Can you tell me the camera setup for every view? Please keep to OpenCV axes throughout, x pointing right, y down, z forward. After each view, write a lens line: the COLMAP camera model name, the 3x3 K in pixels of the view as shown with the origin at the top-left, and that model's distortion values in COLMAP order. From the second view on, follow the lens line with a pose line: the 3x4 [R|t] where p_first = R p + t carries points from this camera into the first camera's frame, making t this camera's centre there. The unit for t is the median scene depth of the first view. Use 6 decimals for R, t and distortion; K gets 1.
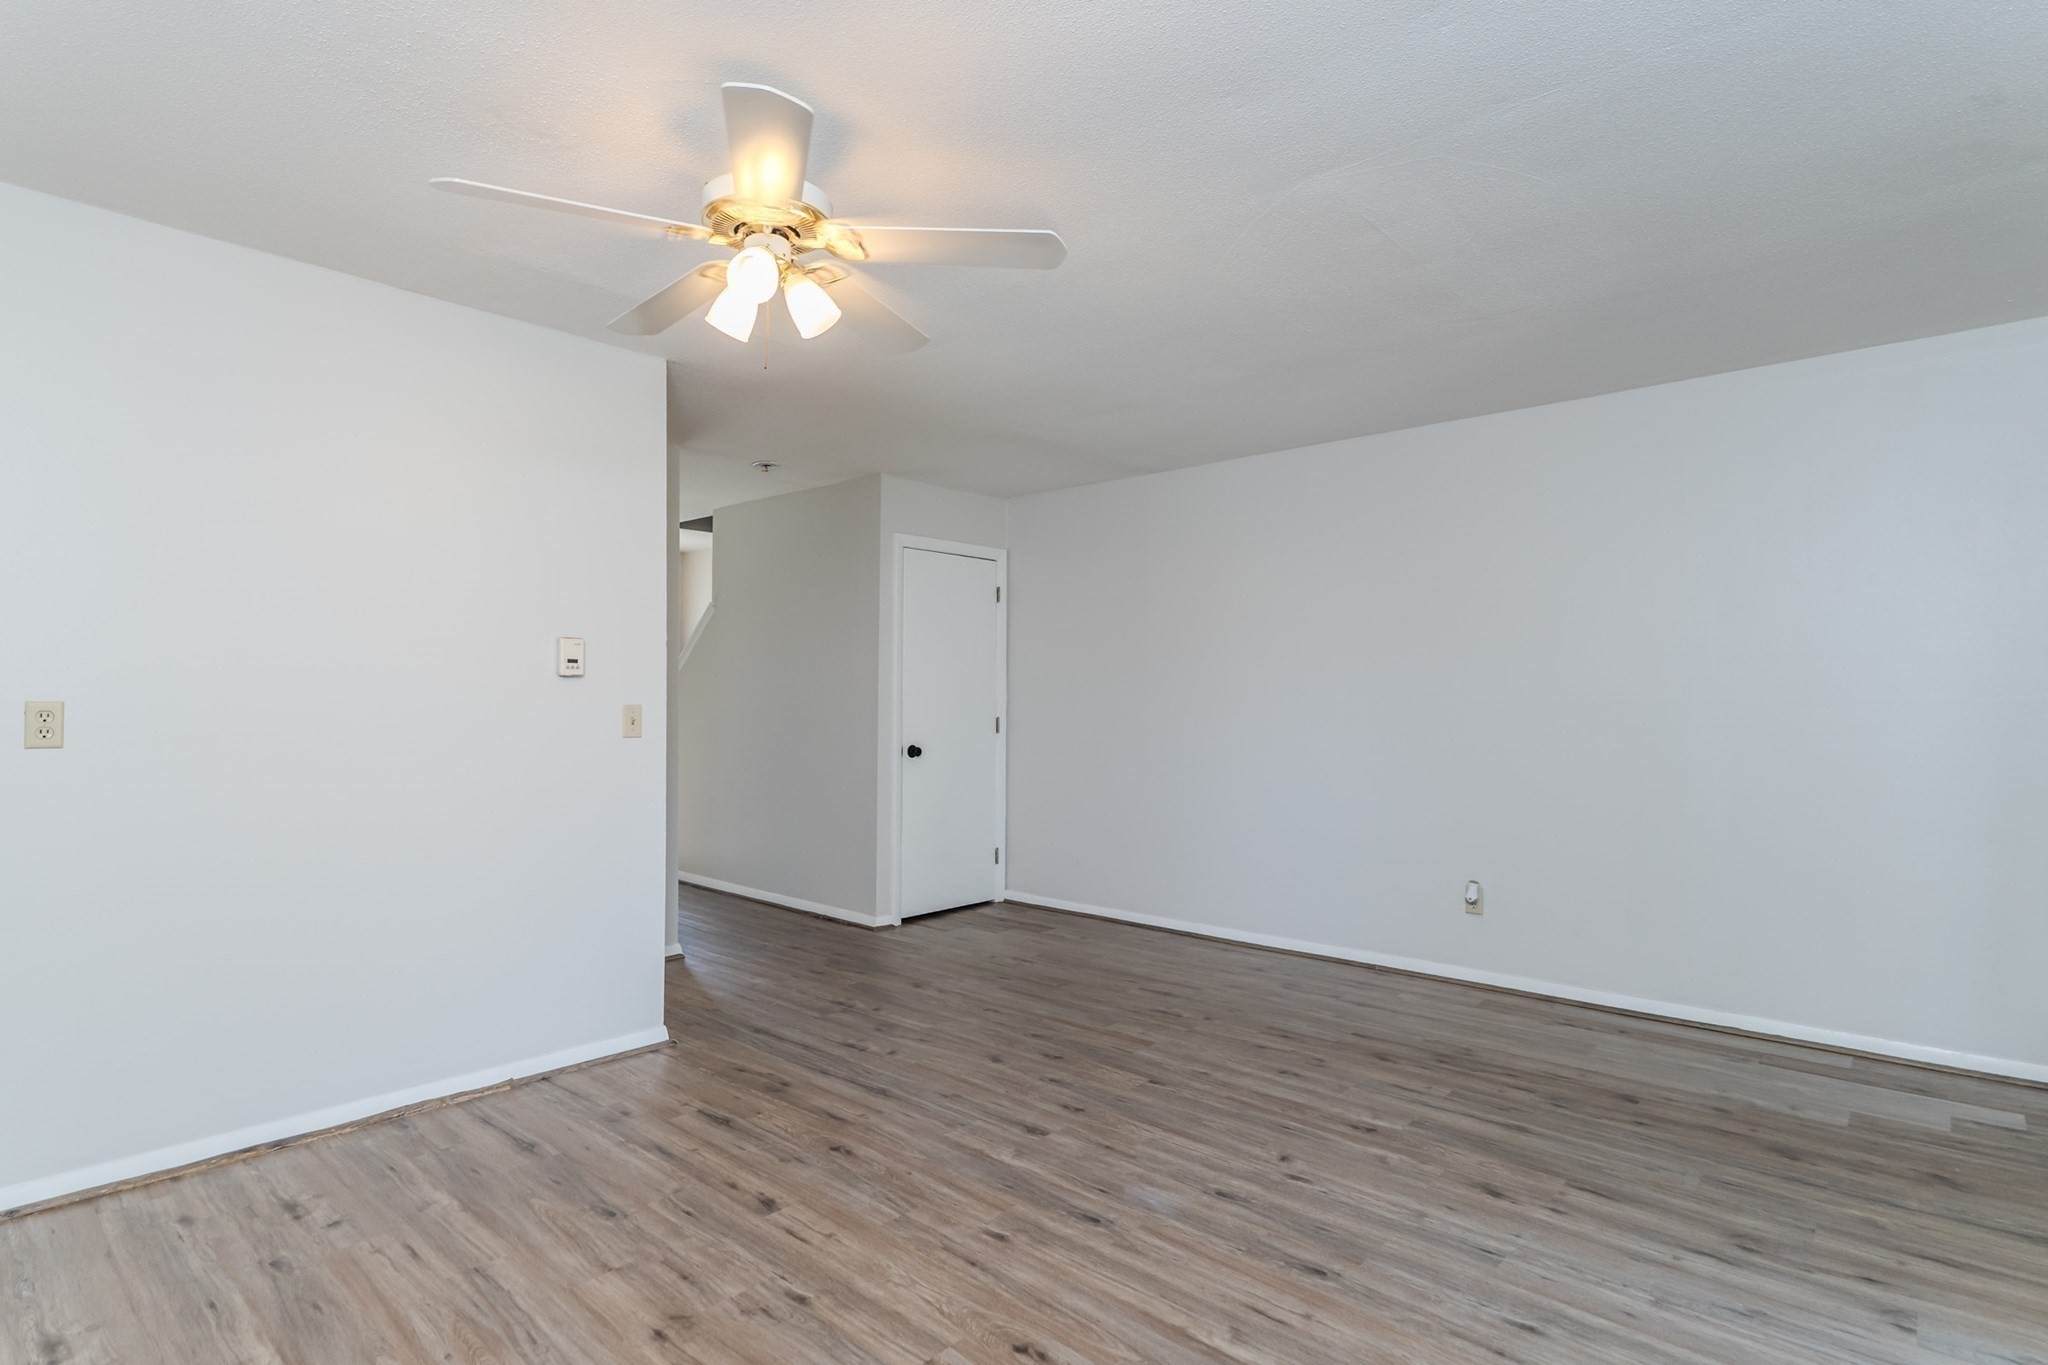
lens RADIAL K [[1046.1, 0, 989.1], [0, 1046.1, 697.4], [0, 0, 1]] dist [-0.002785, 0.001239]
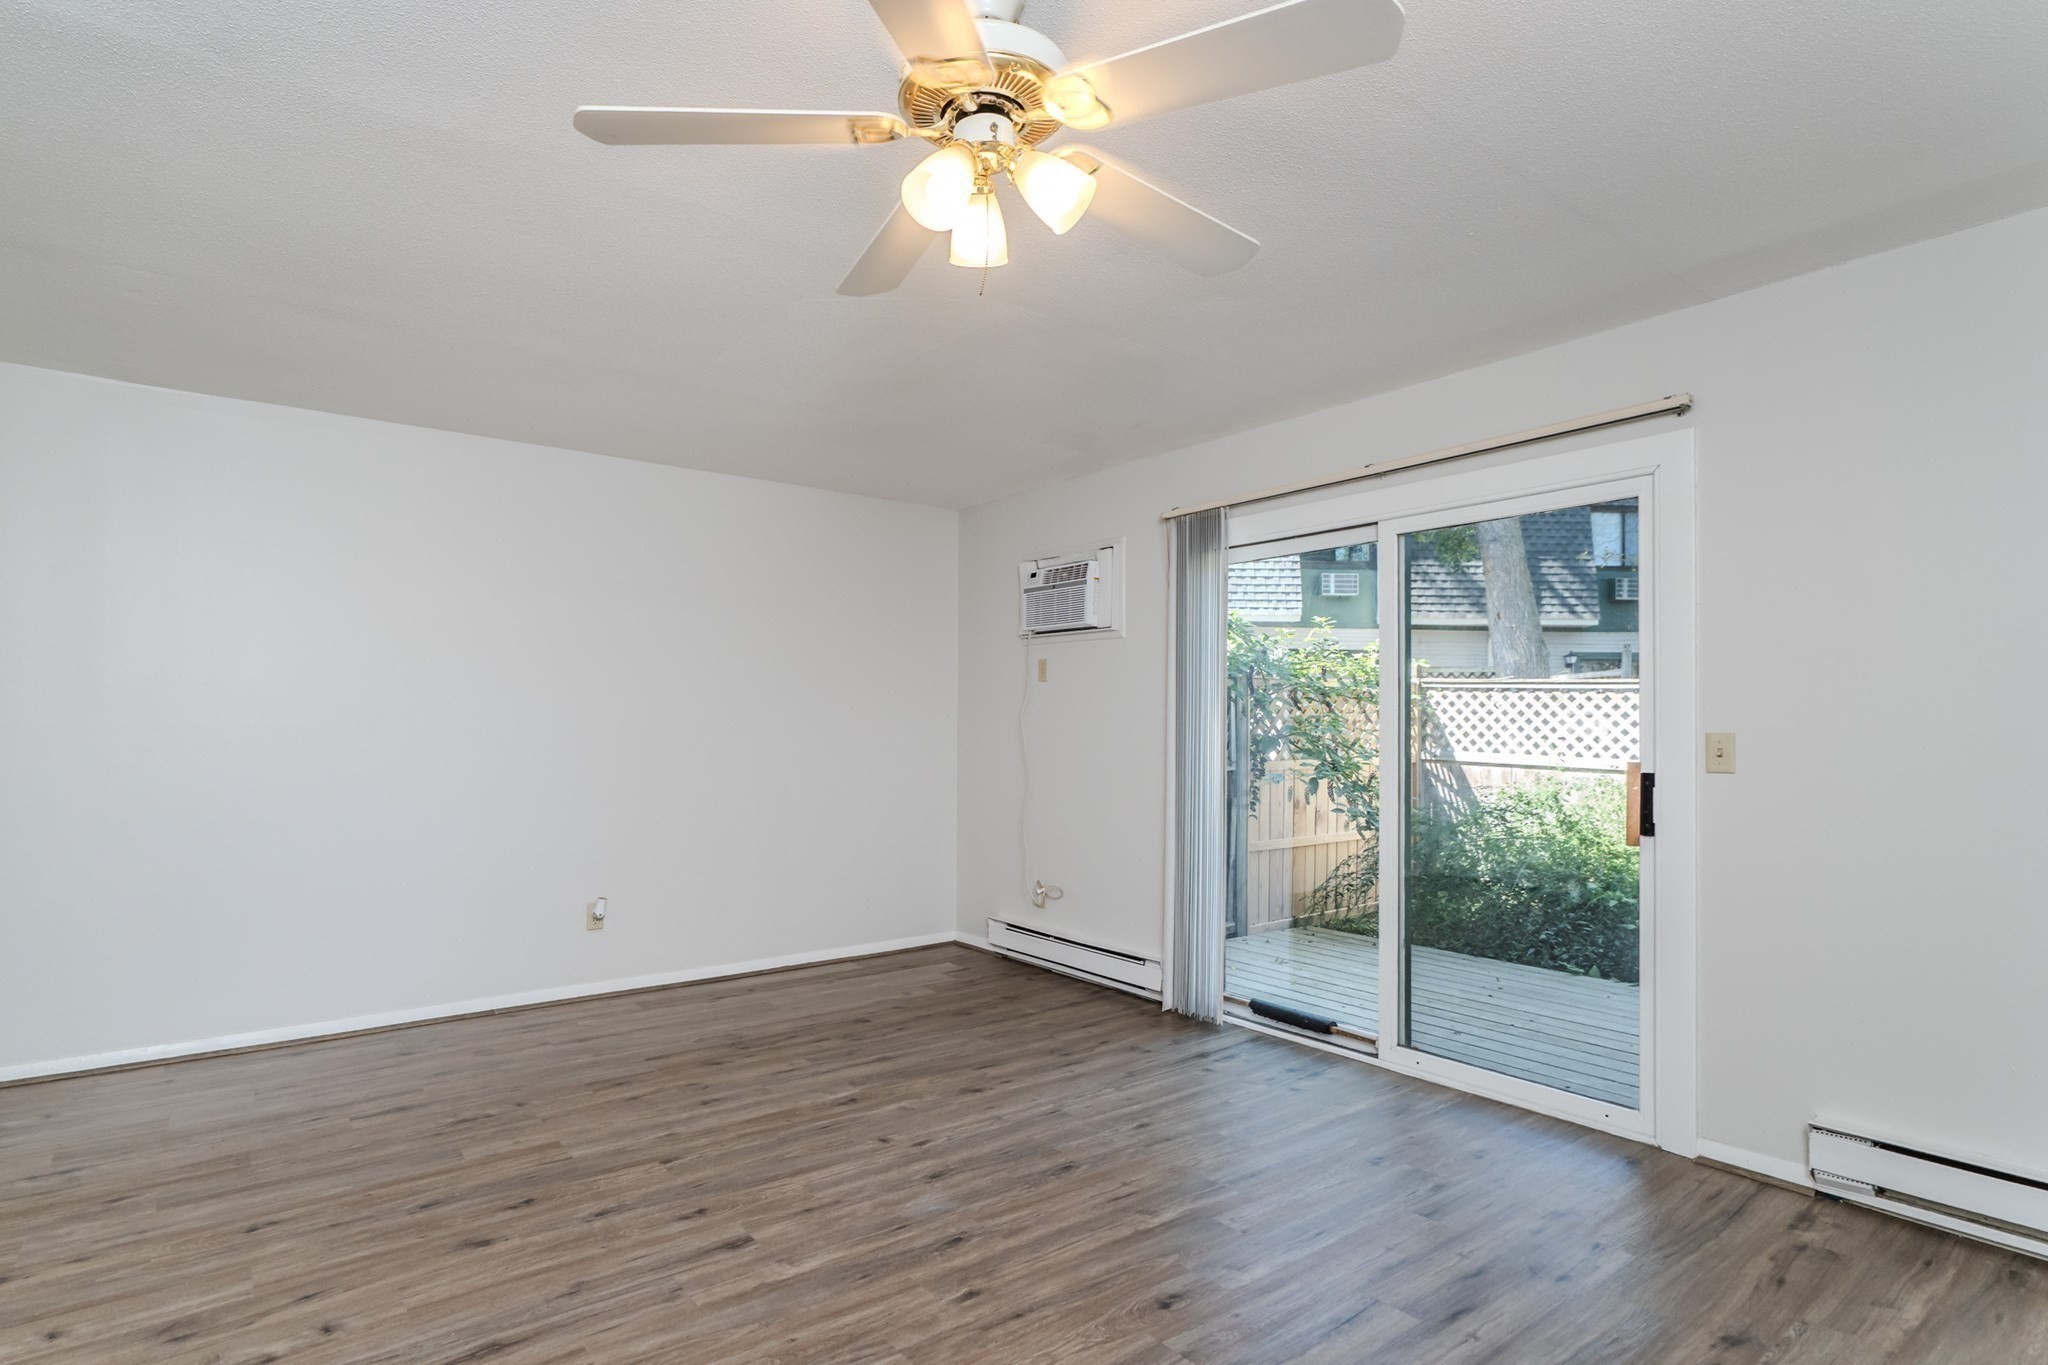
lens RADIAL K [[1046.1, 0, 989.1], [0, 1046.1, 697.4], [0, 0, 1]] dist [-0.002785, 0.001239]
pose [[0.167761, 0.026860, 0.985462, -0.741212], [-0.006780, 0.999637, -0.026093, 0.005644], [-0.985804, -0.002304, 0.167883, 0.665815]]
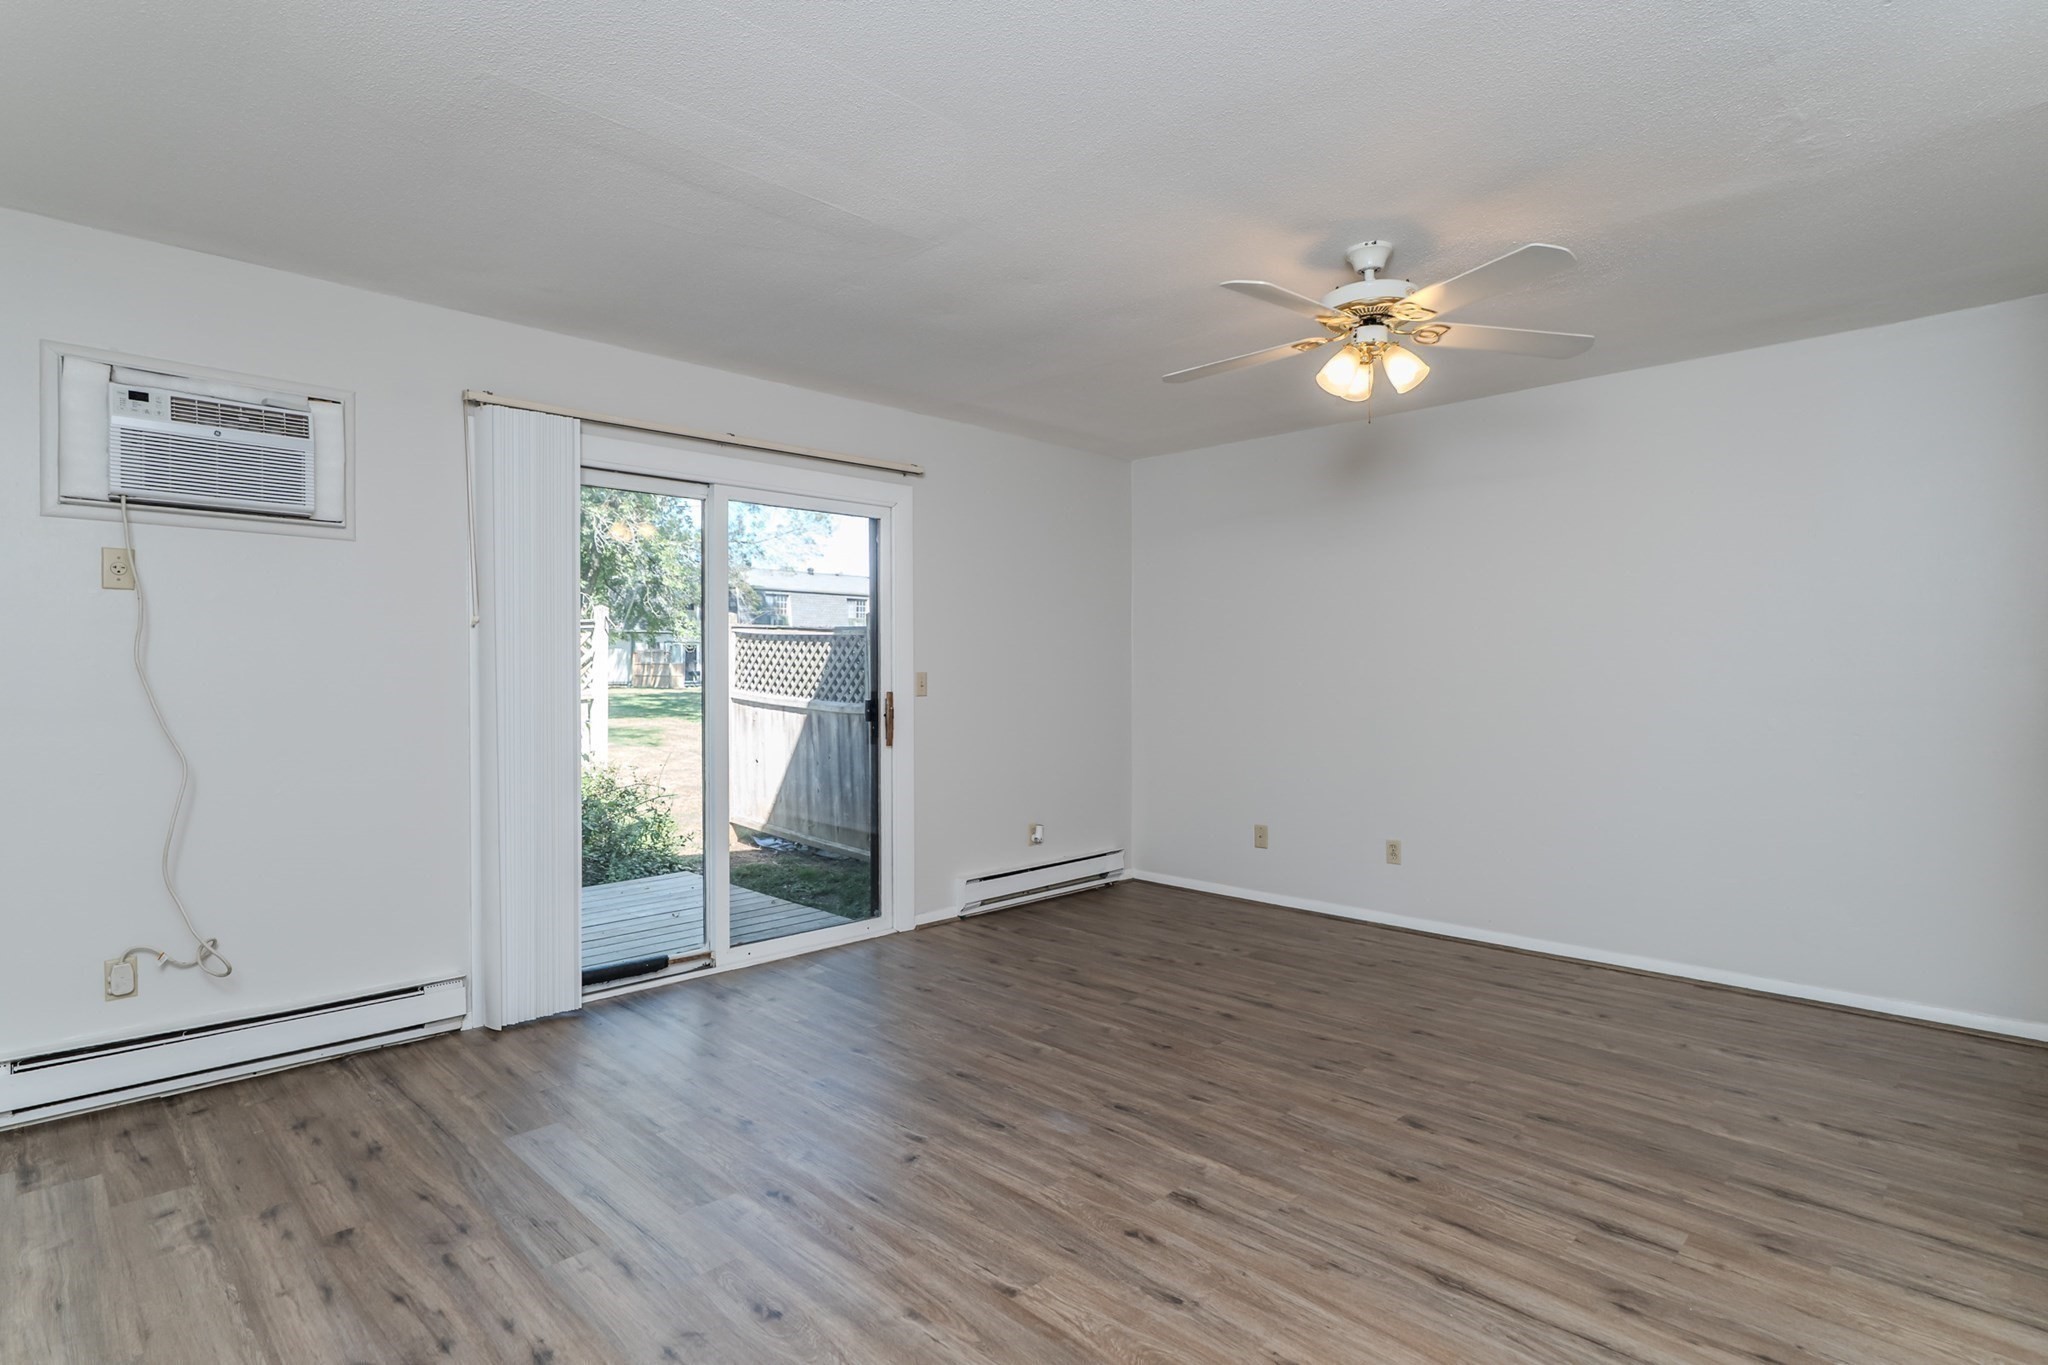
lens RADIAL K [[1024.9, 0, 1002.1], [0, 1024.9, 703.6], [0, 0, 1]] dist [-0.000964, 0.000465]
pose [[-0.999150, -0.003046, 0.041098, 0.155014], [-0.001892, 0.999604, 0.028089, 0.009036], [-0.041167, 0.027988, -0.998760, 1.783148]]
